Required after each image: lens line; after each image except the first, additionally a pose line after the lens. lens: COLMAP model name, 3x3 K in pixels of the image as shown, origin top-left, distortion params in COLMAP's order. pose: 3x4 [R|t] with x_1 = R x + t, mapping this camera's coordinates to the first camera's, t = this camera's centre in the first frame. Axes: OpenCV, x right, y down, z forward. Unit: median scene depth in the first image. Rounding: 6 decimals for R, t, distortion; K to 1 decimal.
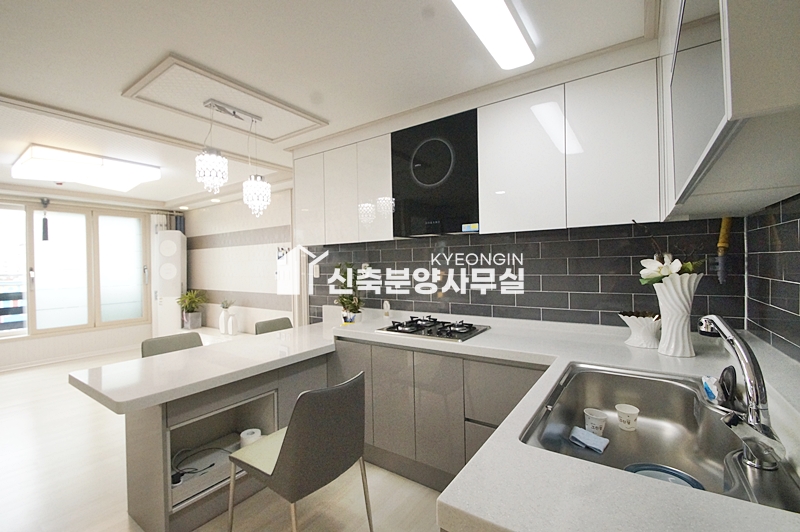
lens RADIAL K [[350.0, 0, 382.8], [0, 350.0, 264.9], [0, 0, 1]] dist [0.016303, -0.018899]
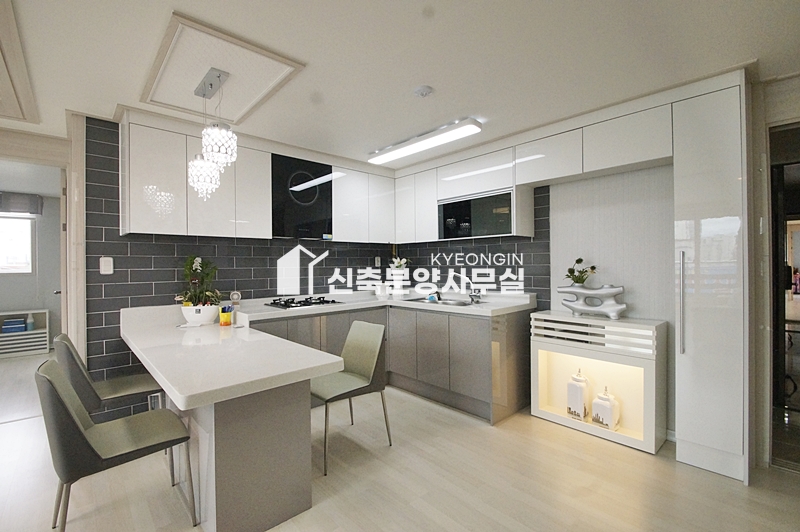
lens RADIAL K [[350.0, 0, 382.8], [0, 350.0, 264.9], [0, 0, 1]] dist [0.016303, -0.018899]
pose [[0.226774, 0.017248, 0.973795, -1.183336], [0.009511, 0.999756, -0.019922, 0.054952], [-0.973901, 0.013780, 0.226555, 0.360571]]
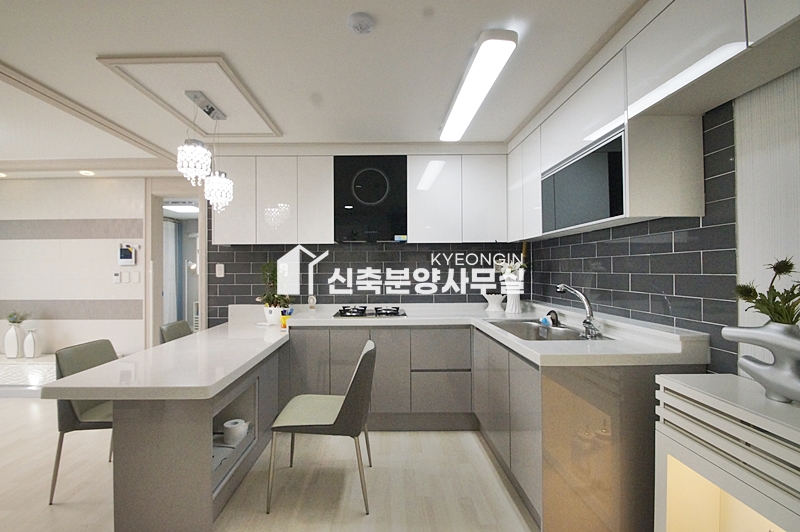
lens RADIAL K [[350.0, 0, 382.8], [0, 350.0, 264.9], [0, 0, 1]] dist [0.016303, -0.018899]
pose [[0.811536, 0.022425, 0.583872, -0.583328], [-0.007828, 0.999591, -0.027512, 0.037790], [-0.584250, 0.017756, 0.811380, -0.087819]]
